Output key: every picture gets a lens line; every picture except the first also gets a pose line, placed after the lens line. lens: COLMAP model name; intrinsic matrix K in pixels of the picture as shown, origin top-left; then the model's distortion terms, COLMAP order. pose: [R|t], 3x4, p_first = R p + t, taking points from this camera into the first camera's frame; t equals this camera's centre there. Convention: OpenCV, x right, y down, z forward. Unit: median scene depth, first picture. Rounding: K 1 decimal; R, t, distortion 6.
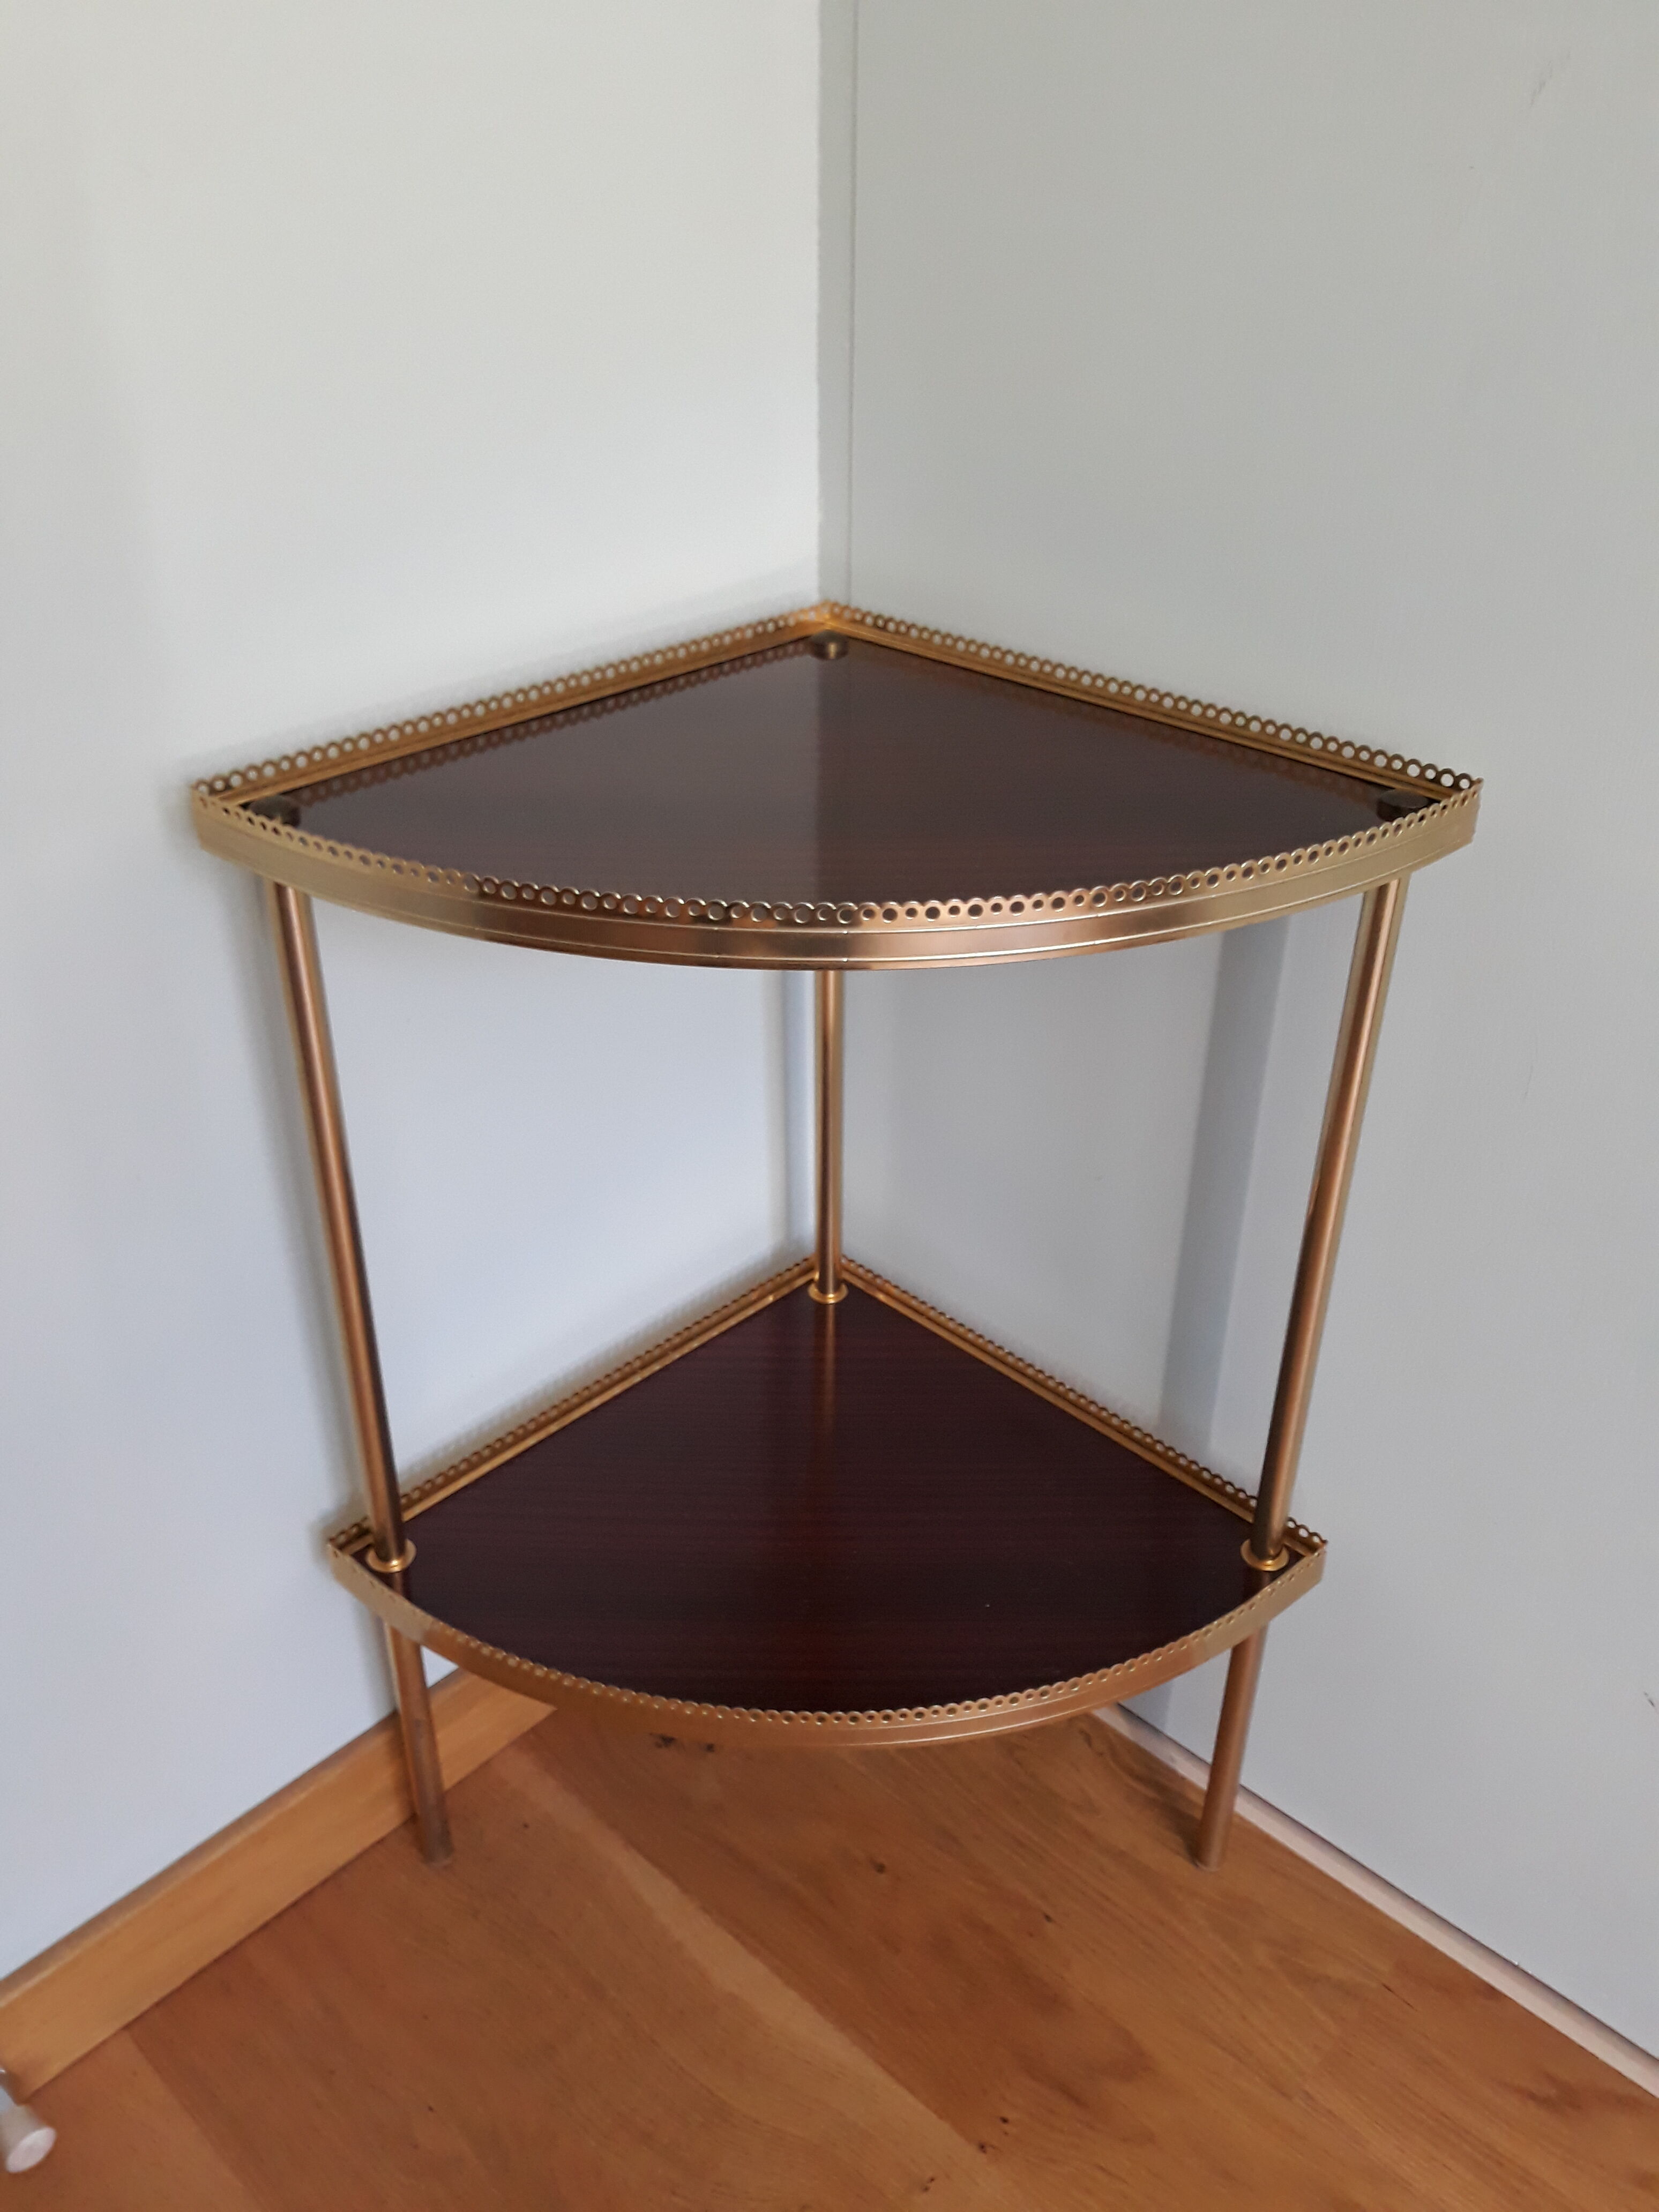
lens RADIAL K [[1785.3, 0, 842.9], [0, 1785.3, 1100.3], [0, 0, 1]] dist [-0.025928, 0.025423]
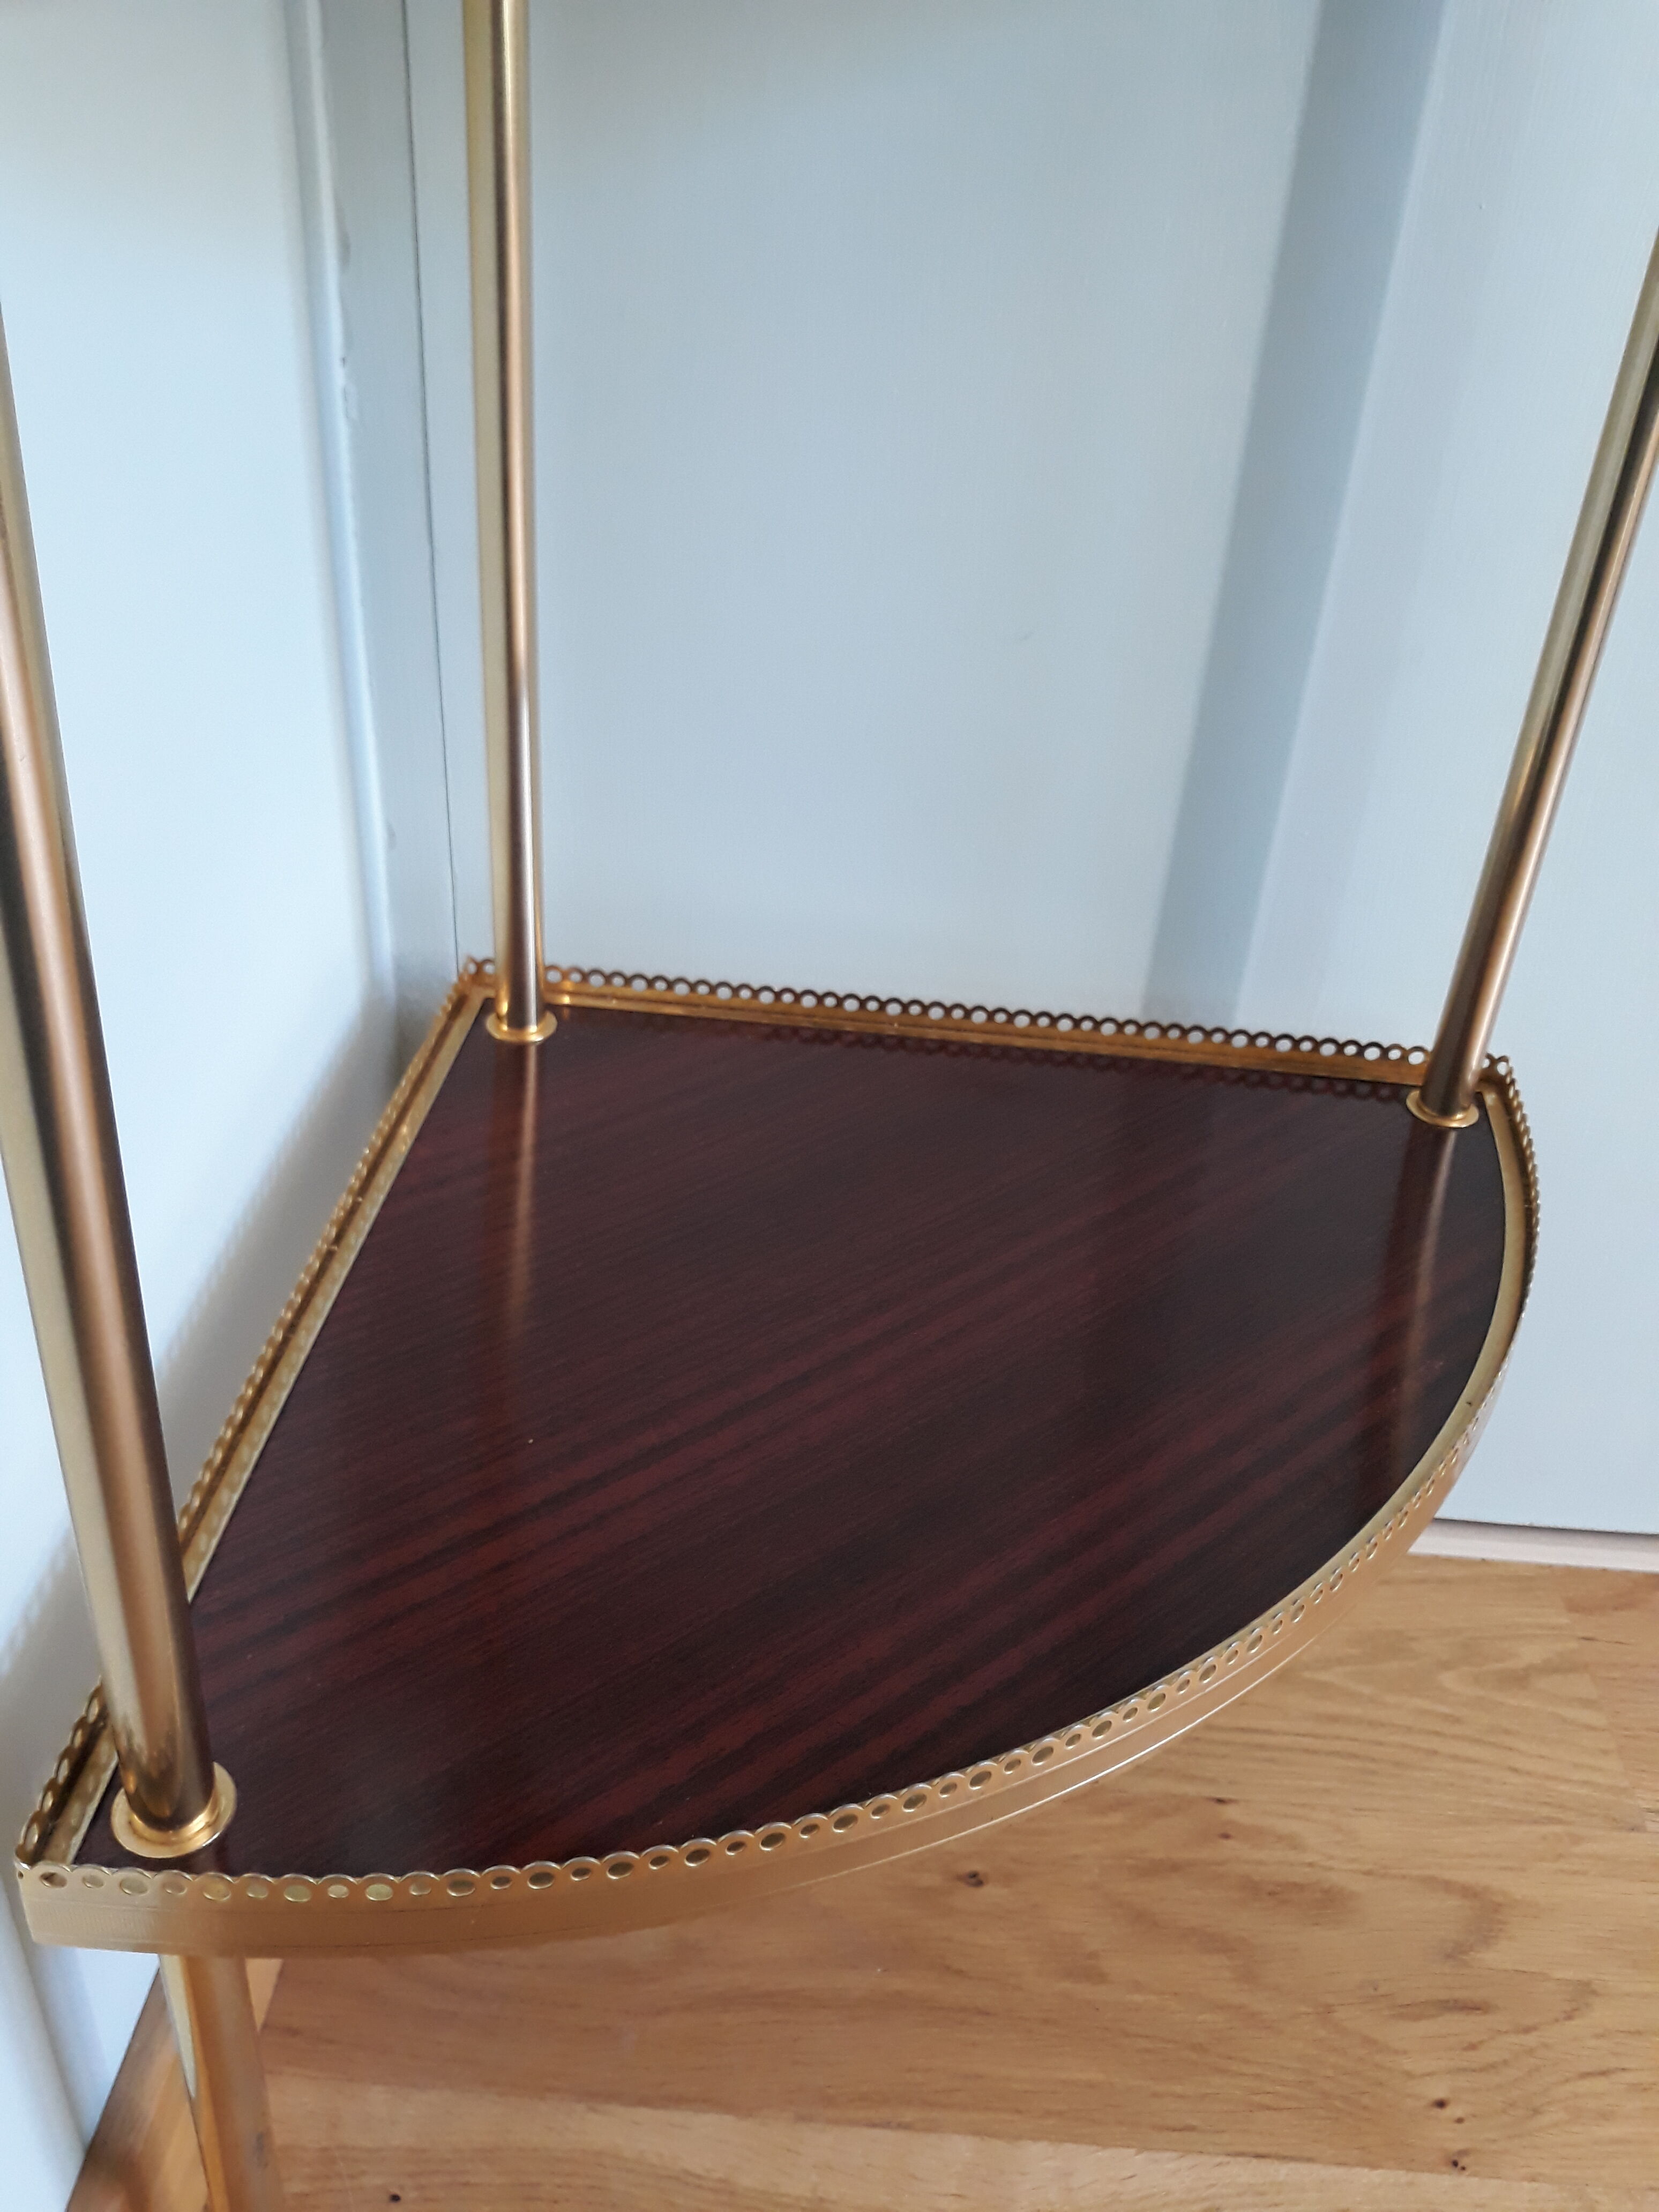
lens RADIAL K [[1785.3, 0, 825.4], [0, 1785.3, 1105.2], [0, 0, 1]] dist [-0.025928, 0.025423]
pose [[0.777361, -0.316866, 0.543421, -0.278060], [0.290490, 0.947065, 0.136684, 0.089629], [-0.557965, 0.051605, 0.828258, 0.541662]]
